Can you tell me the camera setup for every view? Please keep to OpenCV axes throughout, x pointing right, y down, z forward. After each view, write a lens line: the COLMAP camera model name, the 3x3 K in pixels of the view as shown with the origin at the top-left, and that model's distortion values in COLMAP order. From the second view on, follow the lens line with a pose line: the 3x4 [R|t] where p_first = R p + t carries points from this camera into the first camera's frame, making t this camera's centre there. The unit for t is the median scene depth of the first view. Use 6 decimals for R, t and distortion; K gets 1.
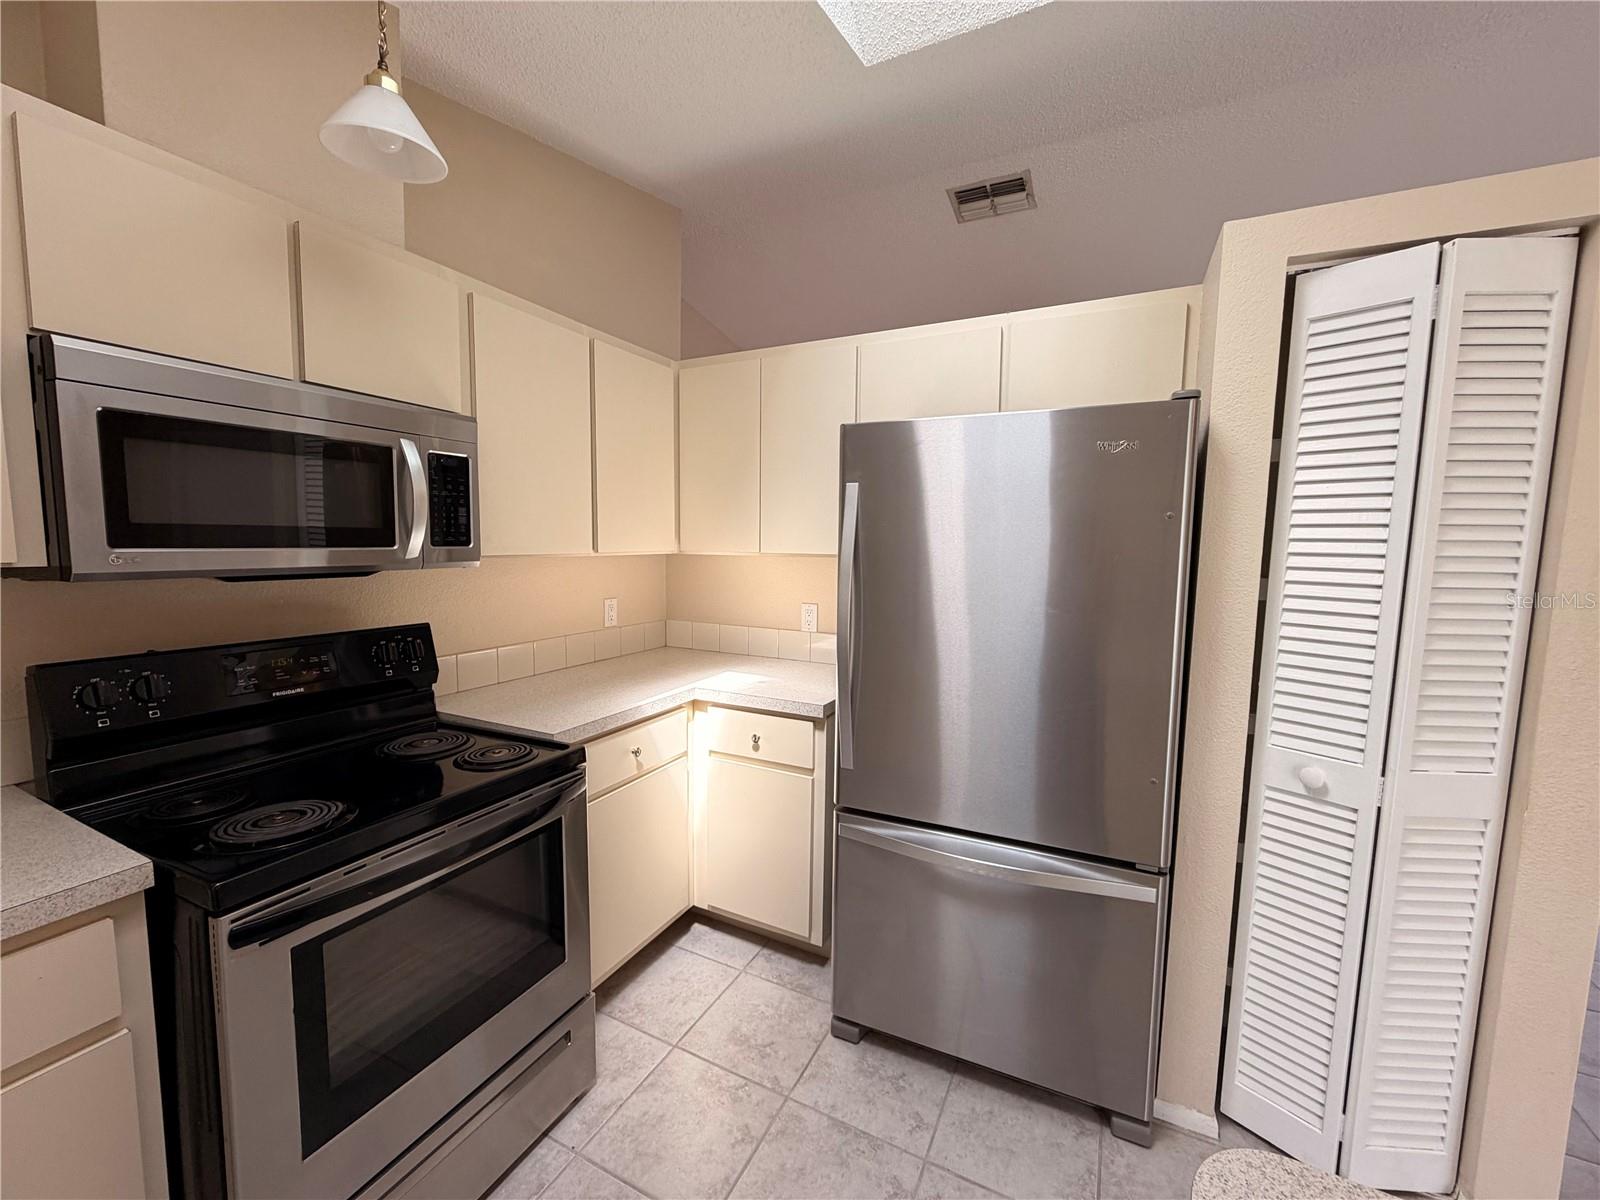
lens RADIAL K [[639.4, 0, 794.8], [0, 639.4, 598.8], [0, 0, 1]] dist [-0.001187, 0.001198]
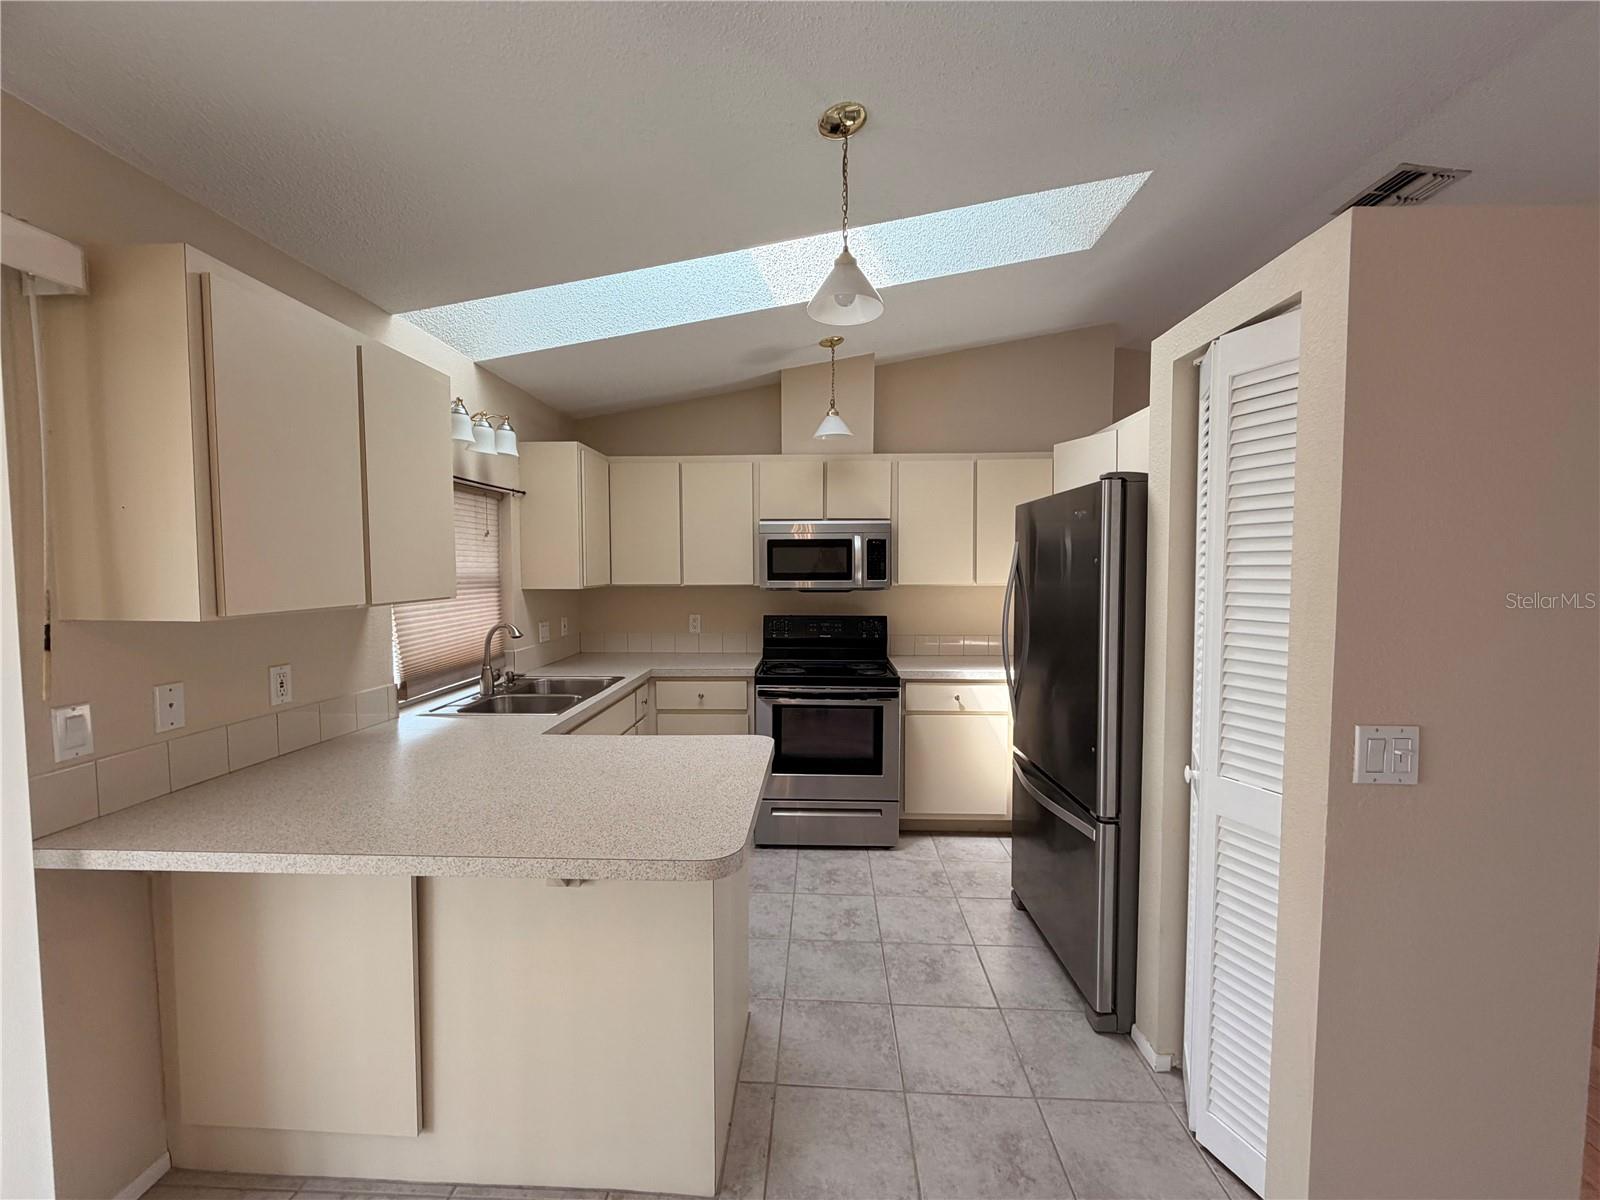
lens RADIAL K [[639.4, 0, 799.4], [0, 639.4, 598.7], [0, 0, 1]] dist [-0.001187, 0.001198]
pose [[0.417936, 0.030780, -0.907955, 1.458883], [-0.074729, 0.997204, -0.000593, 0.004535], [0.905398, 0.068098, 0.419067, -0.179444]]
